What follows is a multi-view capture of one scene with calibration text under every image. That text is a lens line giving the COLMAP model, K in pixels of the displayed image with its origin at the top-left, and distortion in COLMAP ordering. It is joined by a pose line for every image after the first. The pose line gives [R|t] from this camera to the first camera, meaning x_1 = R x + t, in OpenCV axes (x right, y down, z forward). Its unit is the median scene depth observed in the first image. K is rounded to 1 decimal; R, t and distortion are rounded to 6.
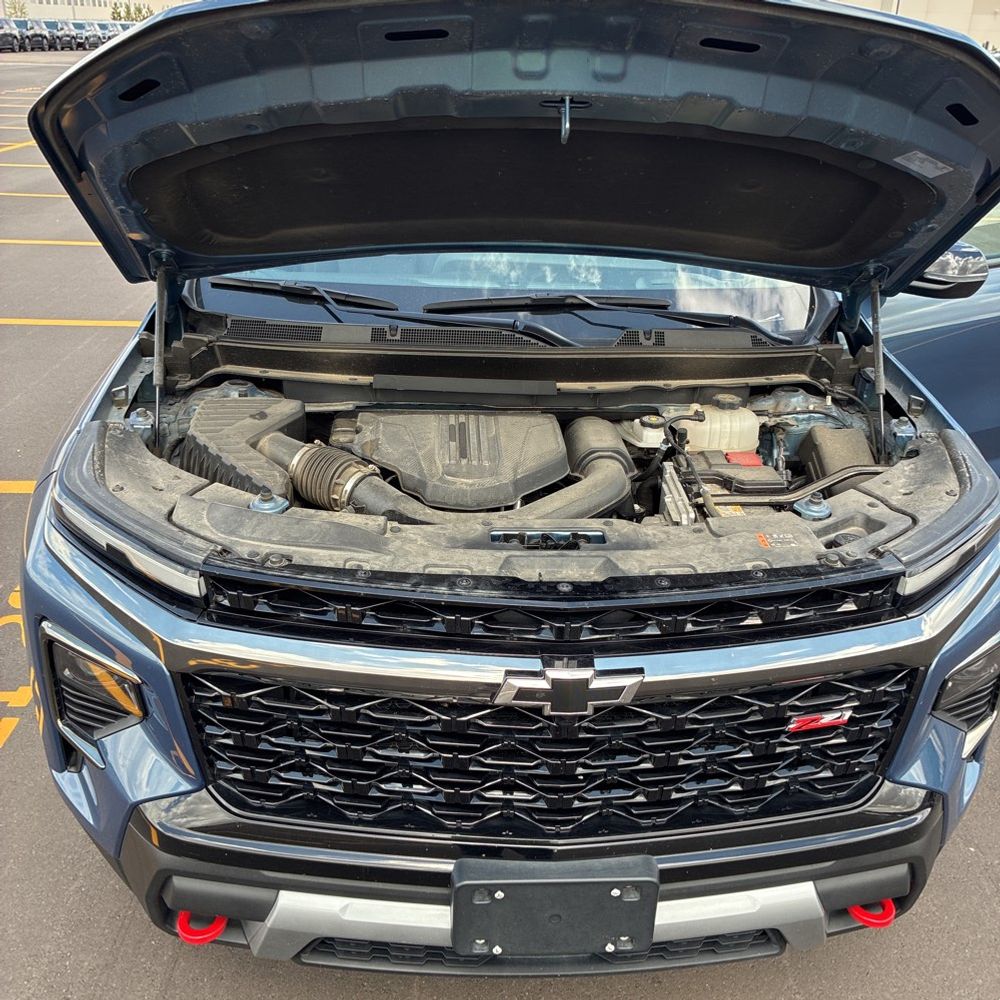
lens RADIAL K [[1002.8, 0, 492.8], [0, 1002.8, 514.2], [0, 0, 1]] dist [0.017512, 0.000000]
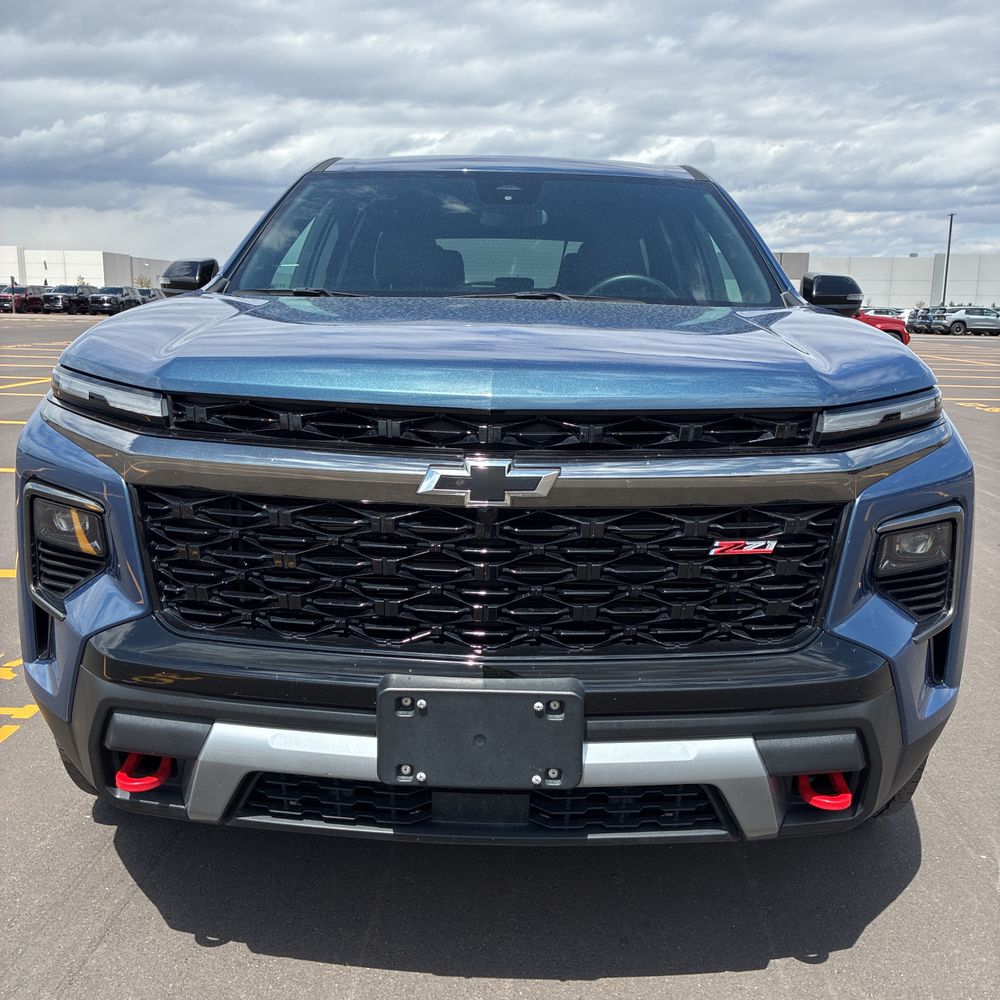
lens RADIAL K [[1002.8, 0, 491.9], [0, 1002.8, 498.8], [0, 0, 1]] dist [0.017512, 0.000000]
pose [[0.997408, 0.010101, -0.071237, 0.140419], [-0.027373, 0.968914, -0.245879, 0.409440], [0.066539, 0.247192, 0.966679, -0.013433]]
